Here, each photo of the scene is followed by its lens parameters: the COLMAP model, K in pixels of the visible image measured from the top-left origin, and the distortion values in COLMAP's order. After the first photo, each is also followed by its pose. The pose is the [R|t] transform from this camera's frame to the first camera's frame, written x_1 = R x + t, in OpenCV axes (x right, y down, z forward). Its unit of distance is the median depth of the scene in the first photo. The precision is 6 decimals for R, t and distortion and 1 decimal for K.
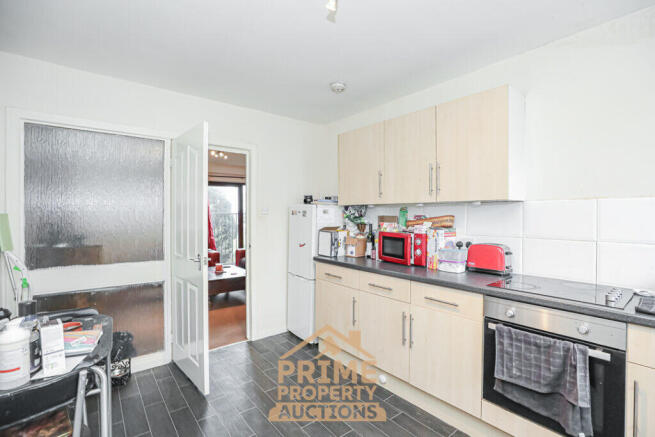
lens RADIAL K [[310.0, 0, 326.1], [0, 310.0, 216.1], [0, 0, 1]] dist [-0.026975, 0.004519]
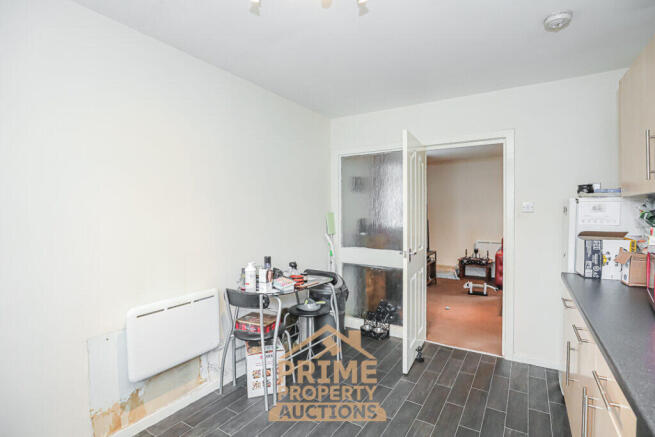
lens RADIAL K [[310.0, 0, 327.2], [0, 310.0, 219.0], [0, 0, 1]] dist [-0.026975, 0.004519]
pose [[0.337796, 0.016055, -0.941082, 0.598565], [-0.001296, 0.999861, 0.016593, -0.000714], [0.941218, -0.004386, 0.337770, 0.376172]]
